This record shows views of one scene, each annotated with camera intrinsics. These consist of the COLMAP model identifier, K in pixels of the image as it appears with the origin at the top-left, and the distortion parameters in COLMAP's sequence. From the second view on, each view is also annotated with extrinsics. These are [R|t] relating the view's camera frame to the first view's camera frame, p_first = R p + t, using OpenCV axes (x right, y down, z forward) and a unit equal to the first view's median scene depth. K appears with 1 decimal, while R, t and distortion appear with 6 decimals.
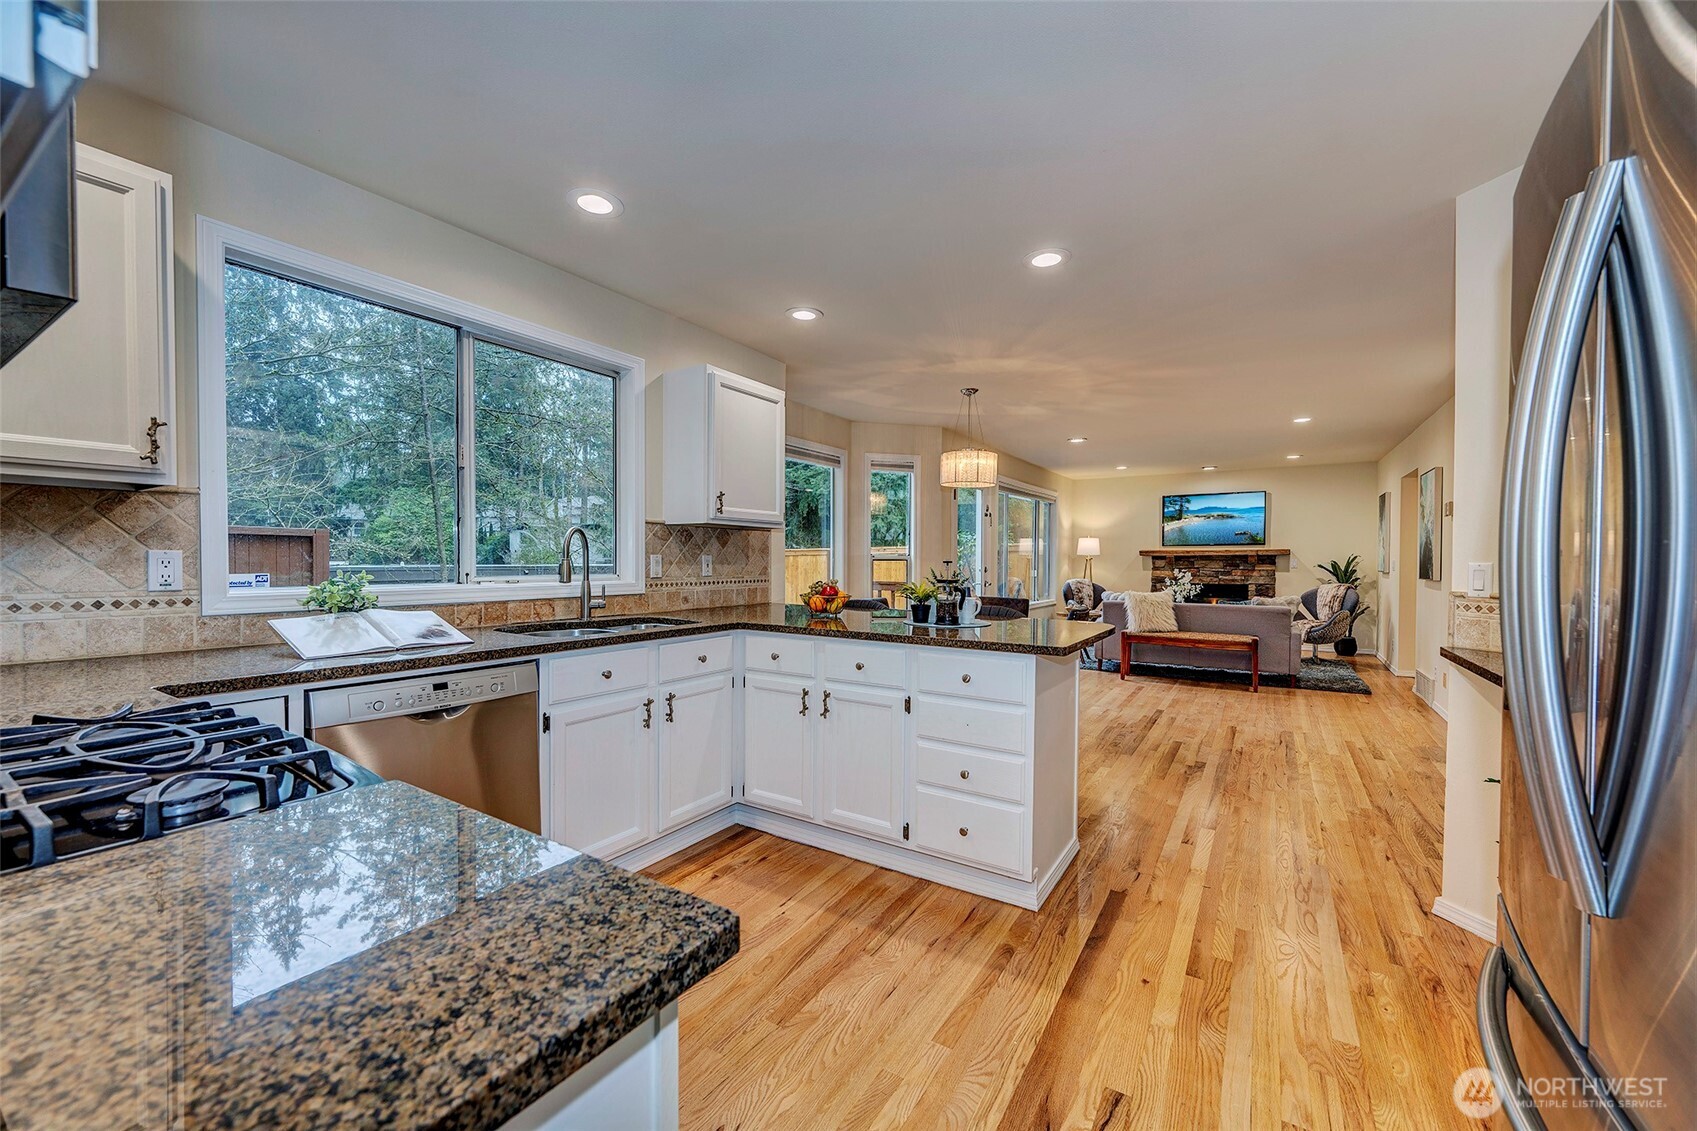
lens RADIAL K [[671.3, 0, 848.0], [0, 671.3, 572.4], [0, 0, 1]] dist [-0.008474, -0.000640]
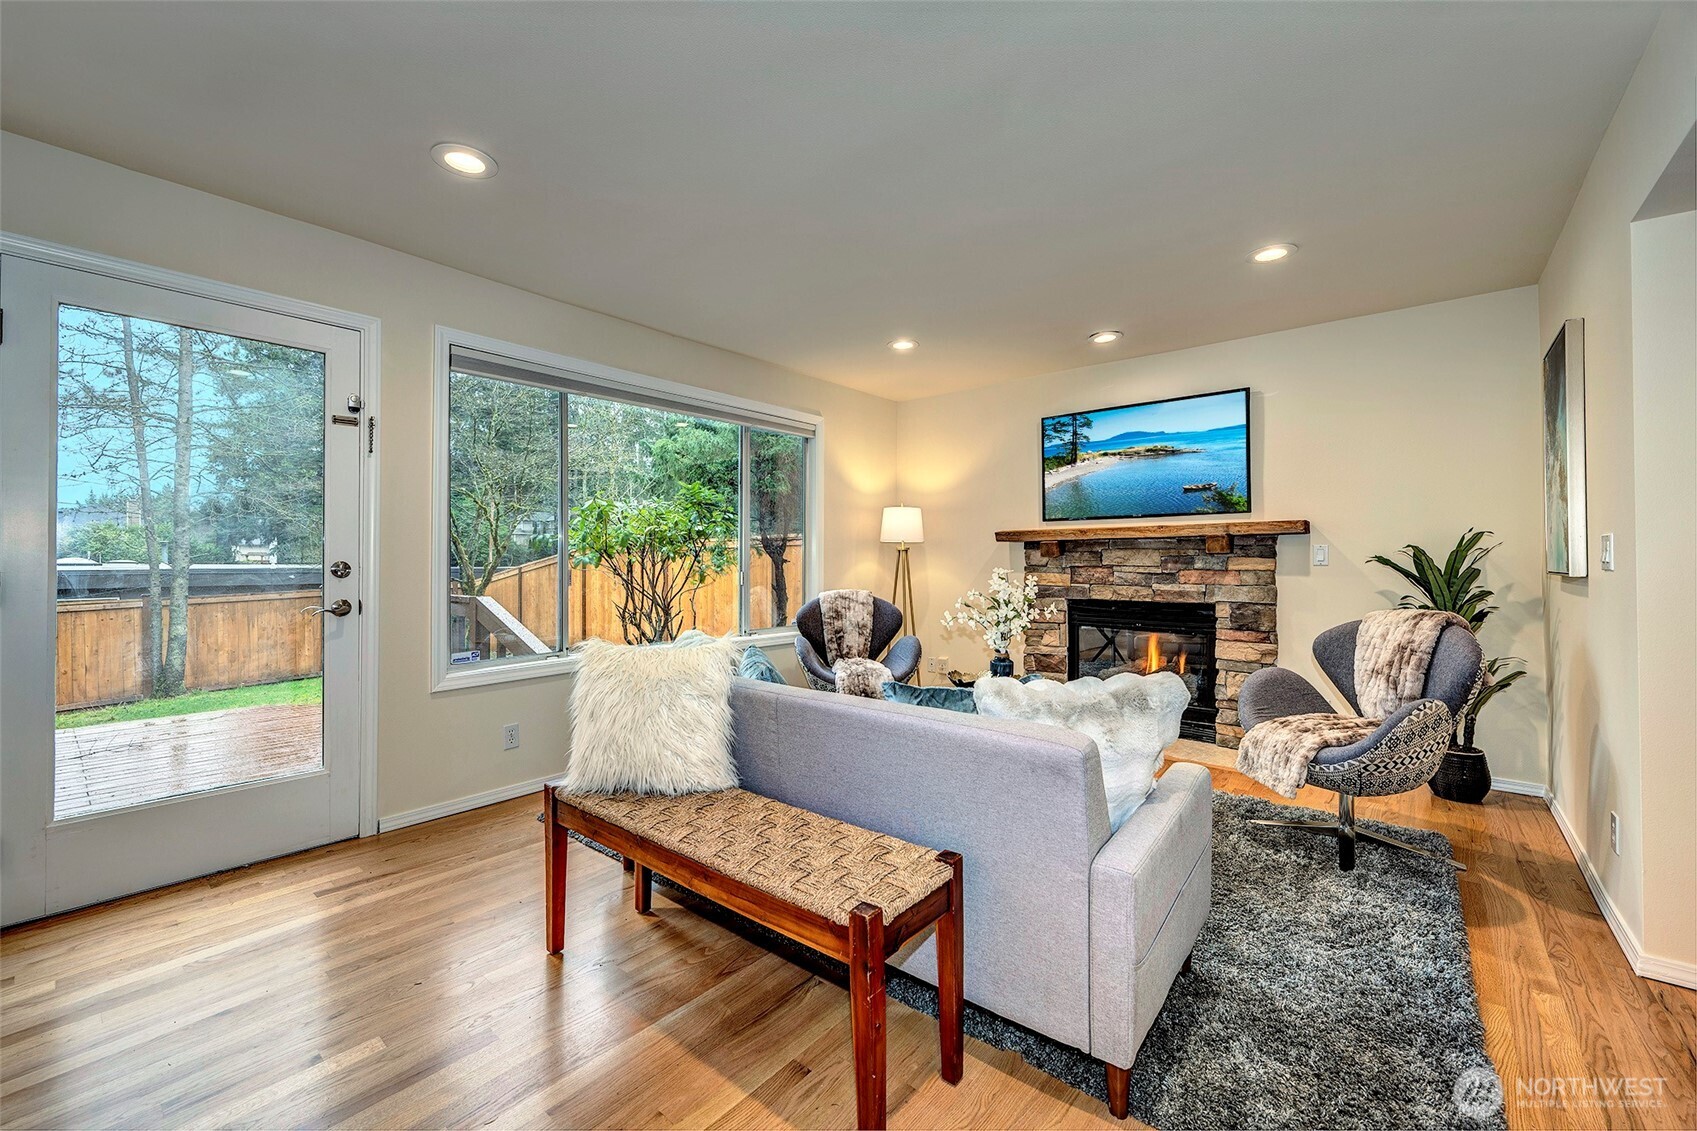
lens RADIAL K [[671.3, 0, 856.6], [0, 671.3, 553.0], [0, 0, 1]] dist [-0.008474, -0.000640]
pose [[0.990298, -0.007133, -0.138774, 0.436229], [0.003224, 0.999592, -0.028368, -0.003065], [0.138920, 0.027645, 0.989918, 0.545950]]
